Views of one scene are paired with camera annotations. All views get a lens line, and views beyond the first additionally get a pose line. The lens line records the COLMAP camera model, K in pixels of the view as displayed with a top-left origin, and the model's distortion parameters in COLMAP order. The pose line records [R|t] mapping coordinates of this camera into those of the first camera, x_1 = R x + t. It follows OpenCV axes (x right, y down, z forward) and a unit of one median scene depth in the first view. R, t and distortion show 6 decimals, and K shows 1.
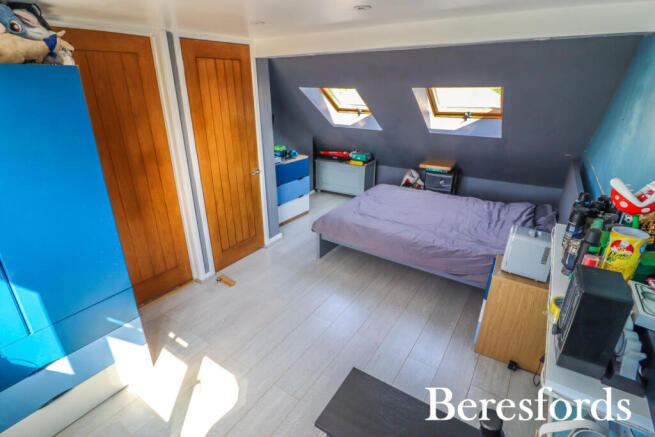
lens RADIAL K [[319.0, 0, 328.6], [0, 319.0, 202.5], [0, 0, 1]] dist [0.002889, -0.013055]
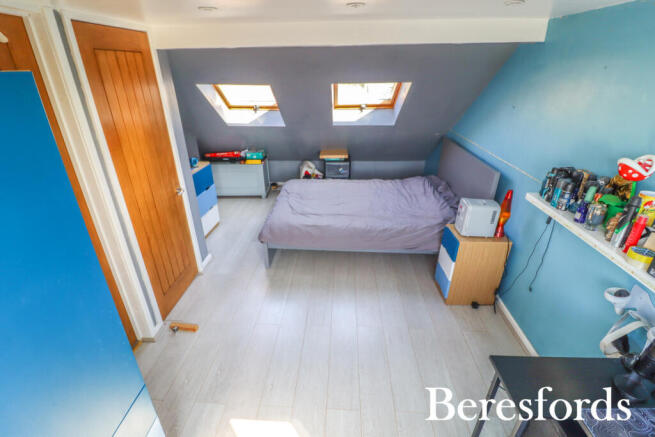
lens RADIAL K [[308.4, 0, 323.4], [0, 308.4, 213.8], [0, 0, 1]] dist [0.001576, -0.012604]
pose [[0.867959, -0.209848, 0.450124, -0.270829], [0.175259, 0.977456, 0.117744, -0.065039], [-0.464685, -0.023309, 0.885169, 0.111981]]
